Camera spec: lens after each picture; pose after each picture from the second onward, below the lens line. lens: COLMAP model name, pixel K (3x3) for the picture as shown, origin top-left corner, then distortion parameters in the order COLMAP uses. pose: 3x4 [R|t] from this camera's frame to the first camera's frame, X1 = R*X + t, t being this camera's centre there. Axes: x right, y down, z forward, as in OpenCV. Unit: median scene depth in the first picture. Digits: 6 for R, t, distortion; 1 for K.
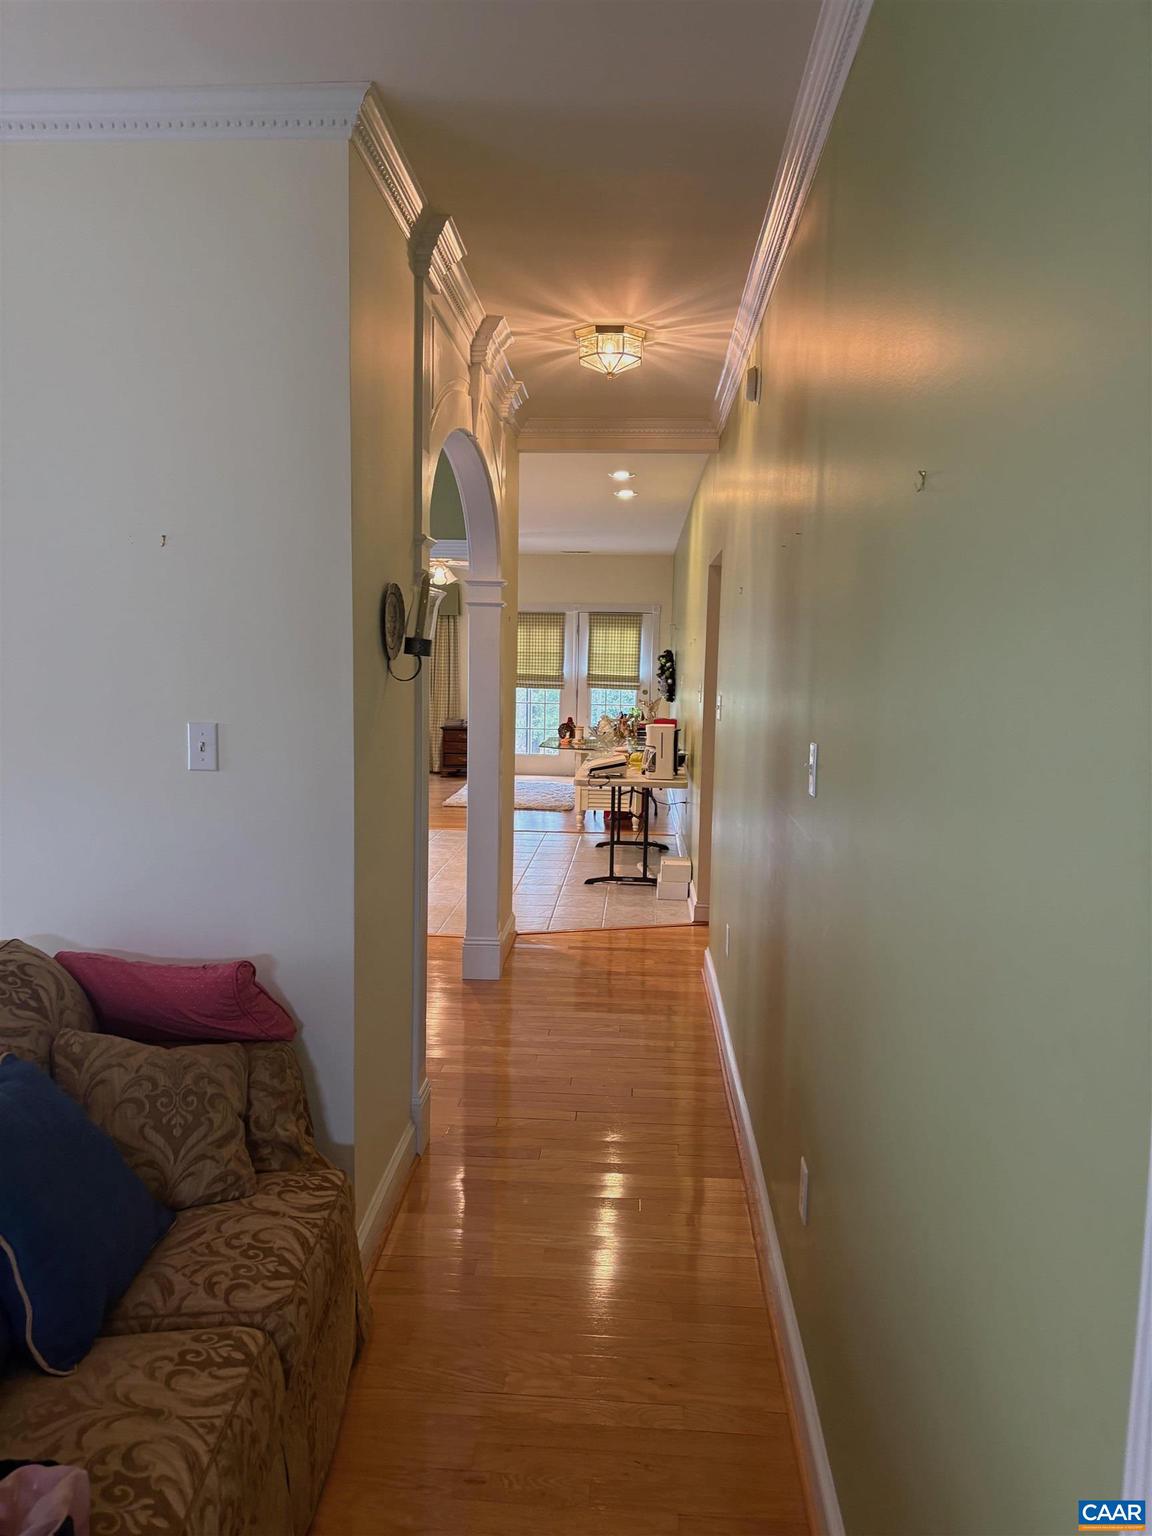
lens RADIAL K [[1171.1, 0, 571.8], [0, 1171.1, 778.3], [0, 0, 1]] dist [0.041653, -0.017782]
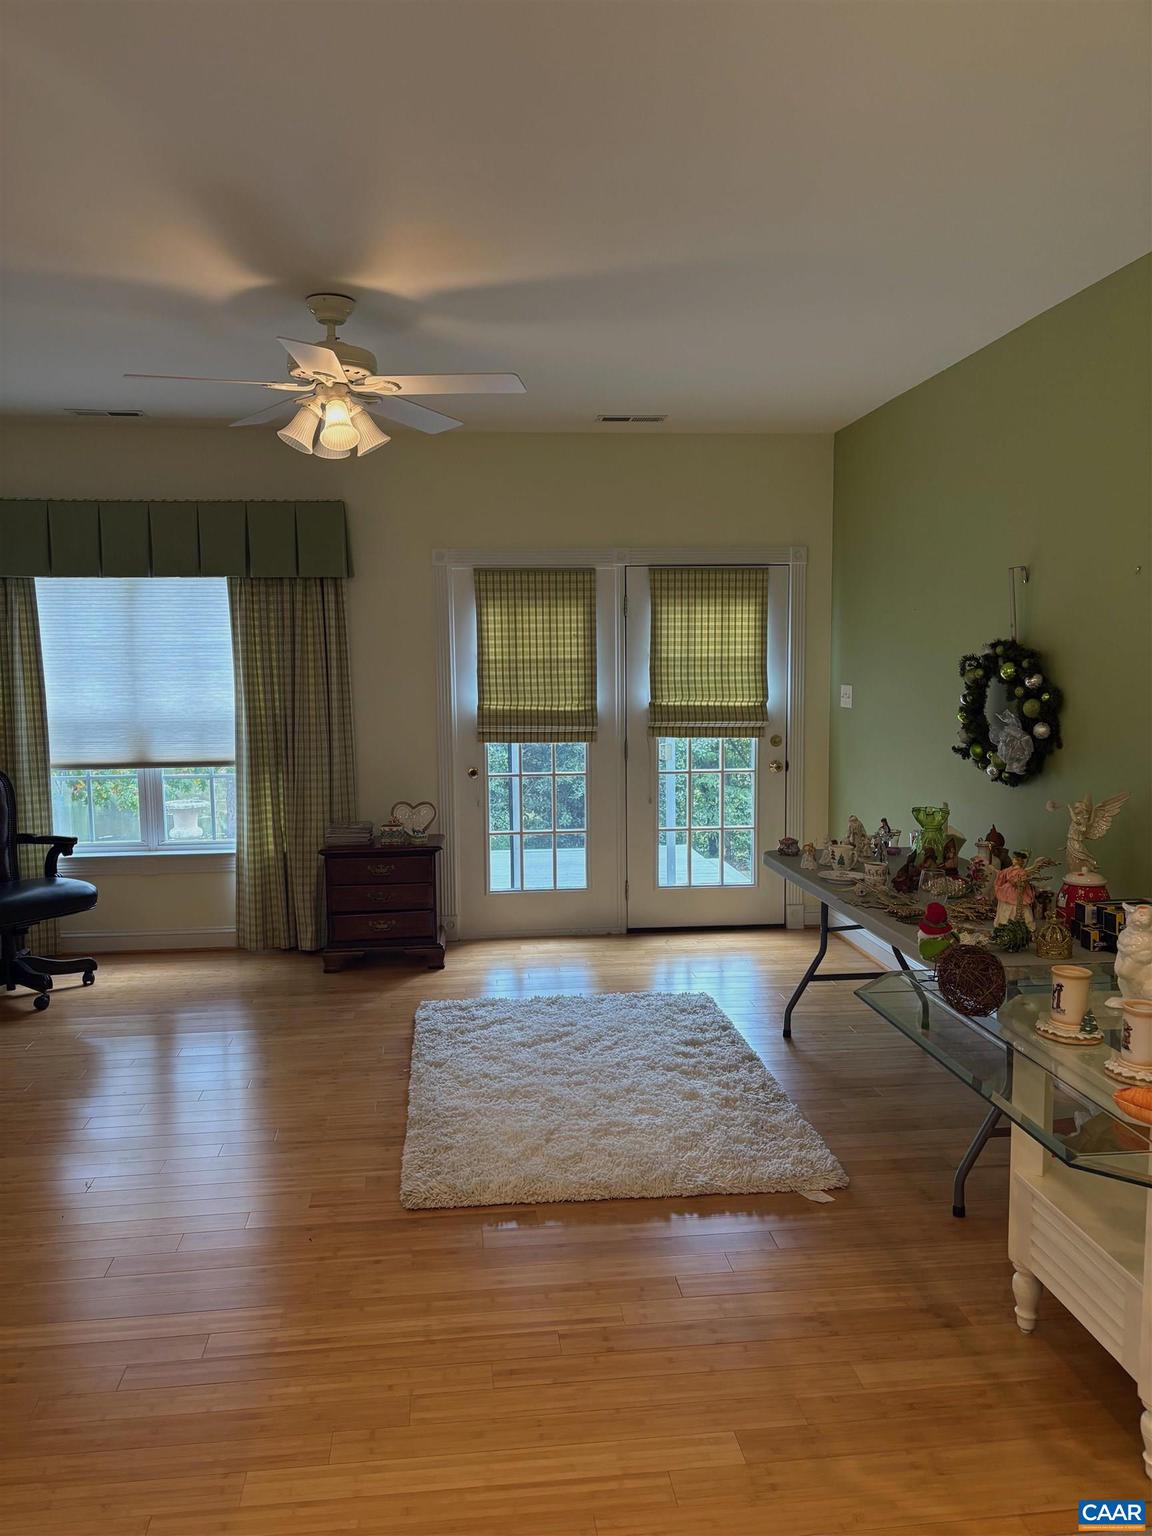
lens RADIAL K [[1171.1, 0, 577.7], [0, 1171.1, 774.9], [0, 0, 1]] dist [0.041653, -0.017782]
pose [[0.984011, -0.045632, 0.172162, -0.090747], [0.047368, 0.998860, -0.005984, -0.061696], [-0.171693, 0.014044, 0.985050, 0.570830]]
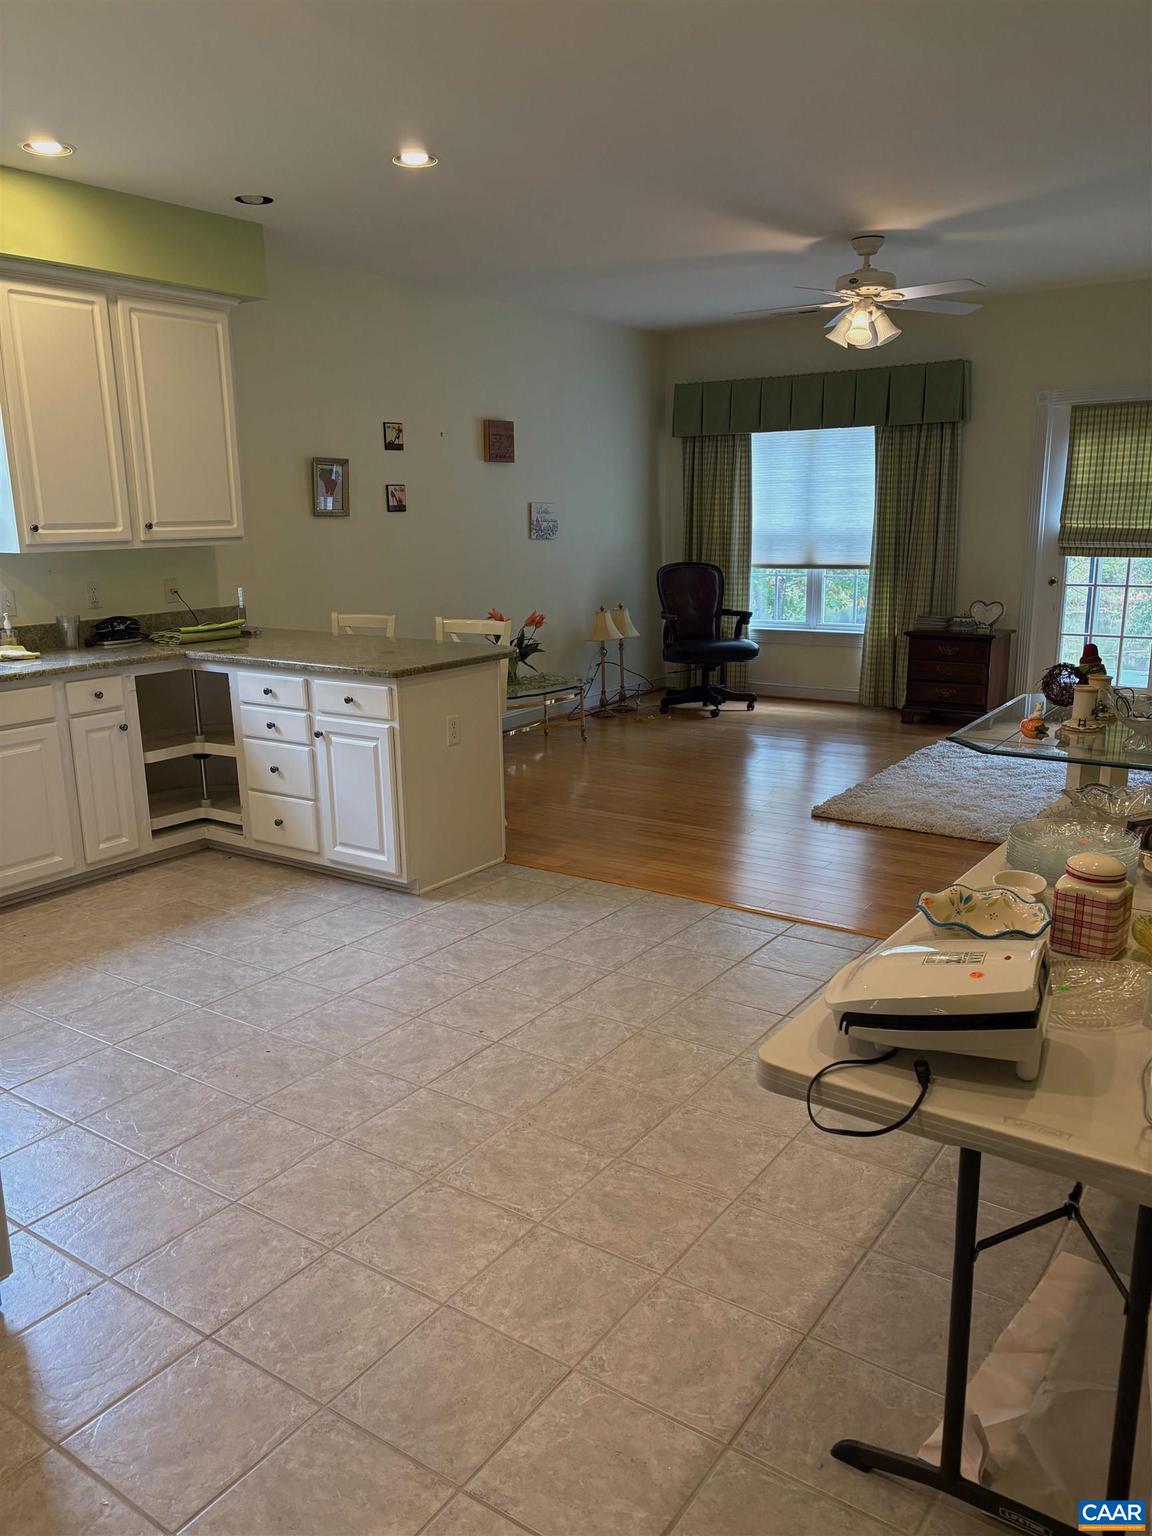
lens RADIAL K [[1171.1, 0, 546.5], [0, 1171.1, 780.6], [0, 0, 1]] dist [0.041653, -0.017782]
pose [[0.847000, 0.087860, -0.524282, 0.041195], [-0.024238, 0.991604, 0.127017, -0.039496], [0.531040, -0.094876, 0.842018, 0.427496]]
